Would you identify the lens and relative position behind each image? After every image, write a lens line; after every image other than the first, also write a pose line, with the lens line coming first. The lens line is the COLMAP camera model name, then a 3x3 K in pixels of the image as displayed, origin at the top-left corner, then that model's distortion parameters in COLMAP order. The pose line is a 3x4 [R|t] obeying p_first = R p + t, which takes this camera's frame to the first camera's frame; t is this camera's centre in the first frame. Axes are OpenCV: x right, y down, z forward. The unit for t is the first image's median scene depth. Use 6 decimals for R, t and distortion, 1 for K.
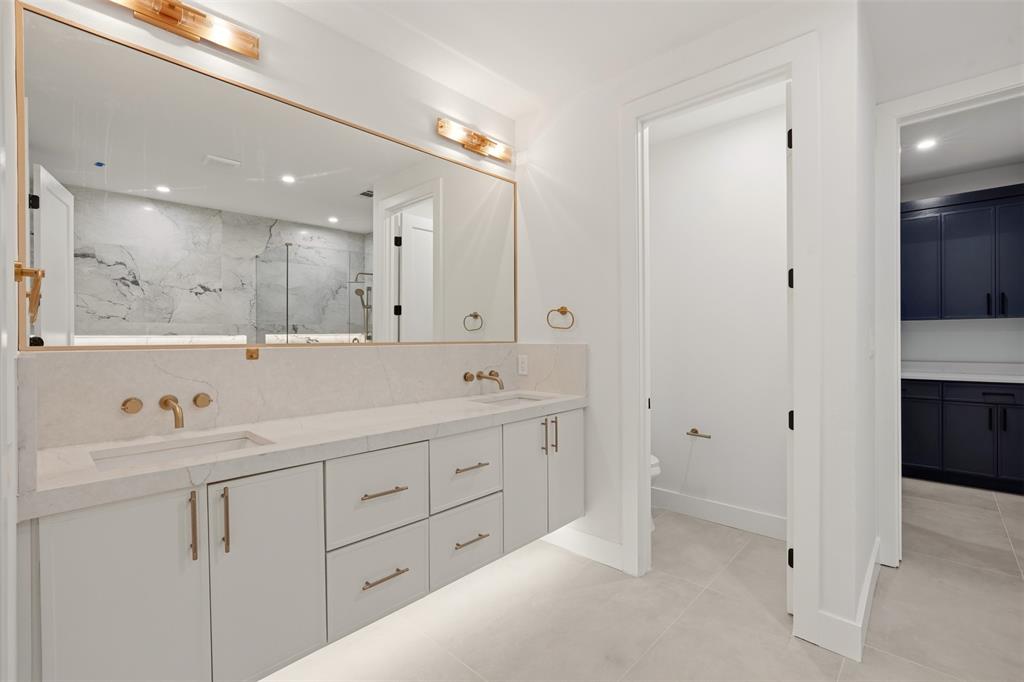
lens RADIAL K [[454.0, 0, 512.0], [0, 454.0, 341.0], [0, 0, 1]] dist [-0.018039, 0.007037]
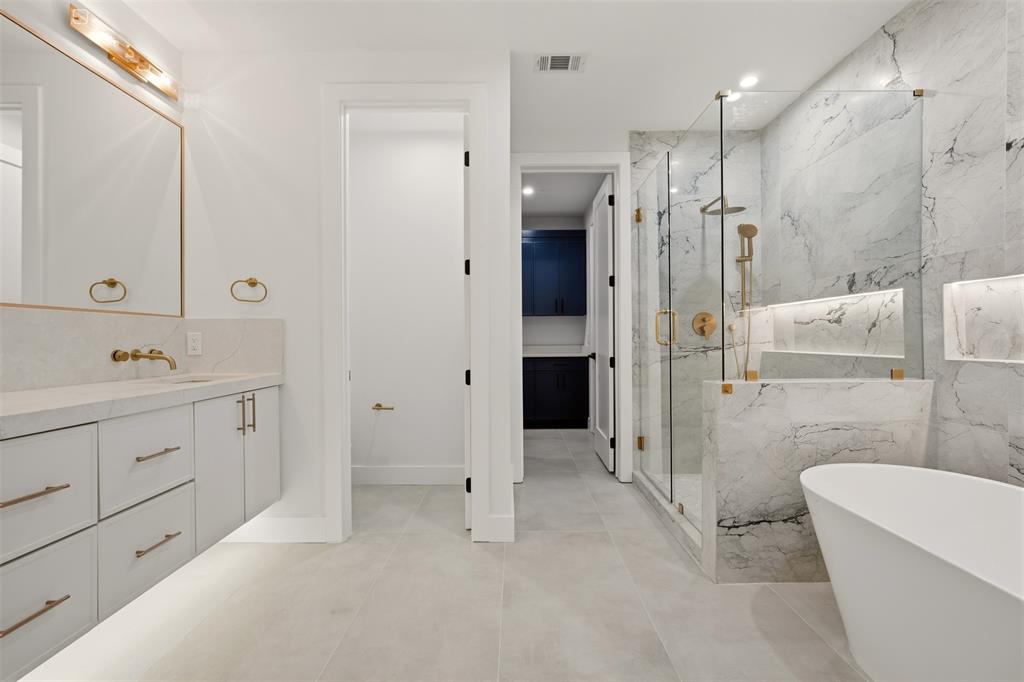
lens RADIAL K [[454.0, 0, 512.0], [0, 454.0, 341.0], [0, 0, 1]] dist [-0.018039, 0.007037]
pose [[0.731948, 0.001366, 0.681359, -0.133276], [0.002280, 0.999987, -0.004454, 0.061098], [-0.681356, 0.004813, 0.731936, -0.025033]]
